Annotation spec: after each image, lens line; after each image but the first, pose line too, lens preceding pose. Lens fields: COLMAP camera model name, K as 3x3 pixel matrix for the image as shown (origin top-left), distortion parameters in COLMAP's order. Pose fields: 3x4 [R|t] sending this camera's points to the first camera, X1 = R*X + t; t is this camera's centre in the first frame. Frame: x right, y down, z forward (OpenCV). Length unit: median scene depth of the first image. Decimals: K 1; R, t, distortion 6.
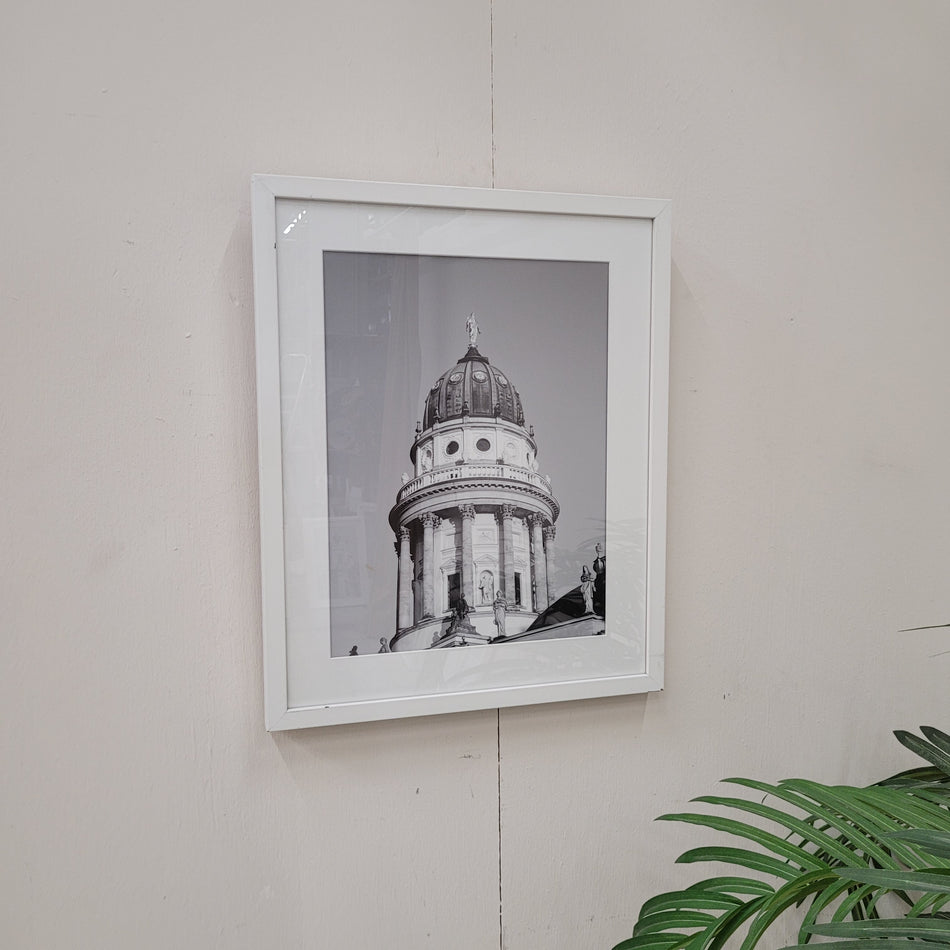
lens RADIAL K [[1006.7, 0, 479.9], [0, 1006.7, 479.5], [0, 0, 1]] dist [-0.036815, 0.000000]
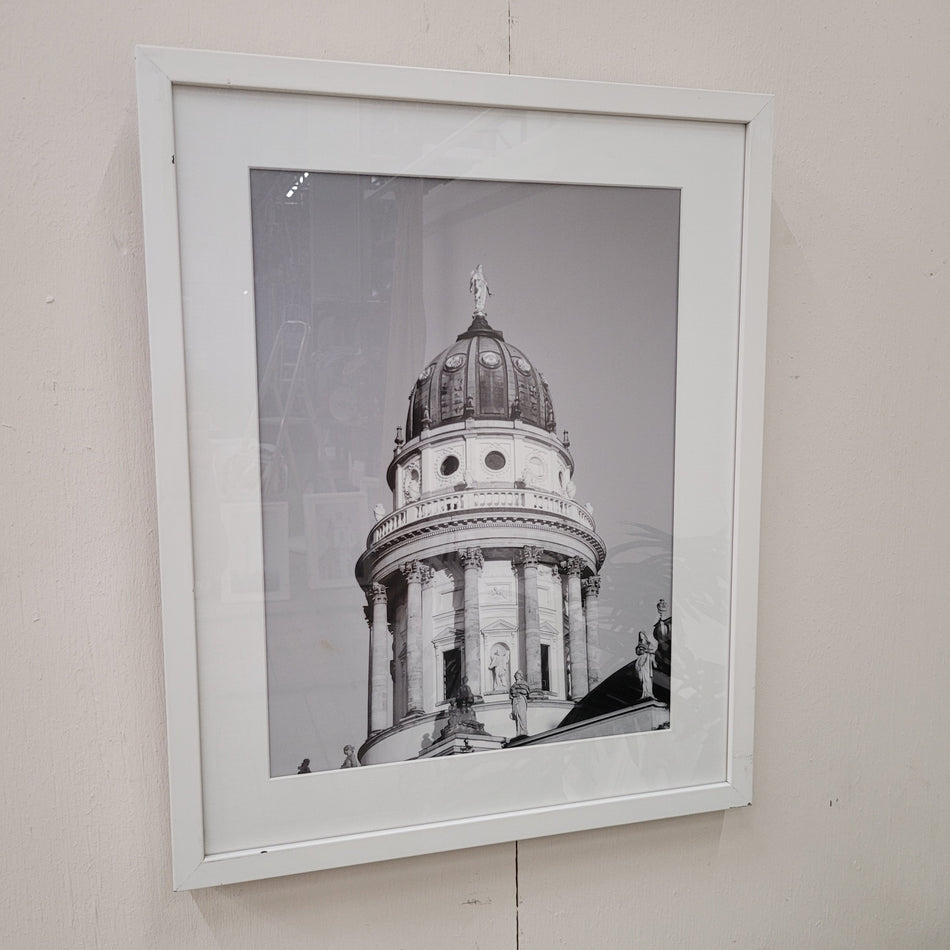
lens RADIAL K [[977.3, 0, 468.9], [0, 977.3, 472.8], [0, 0, 1]] dist [-0.008777, 0.000000]
pose [[0.999803, -0.000579, -0.019826, -0.001238], [0.001202, 0.999504, 0.031463, -0.046923], [0.019798, -0.031480, 0.999308, 0.341005]]
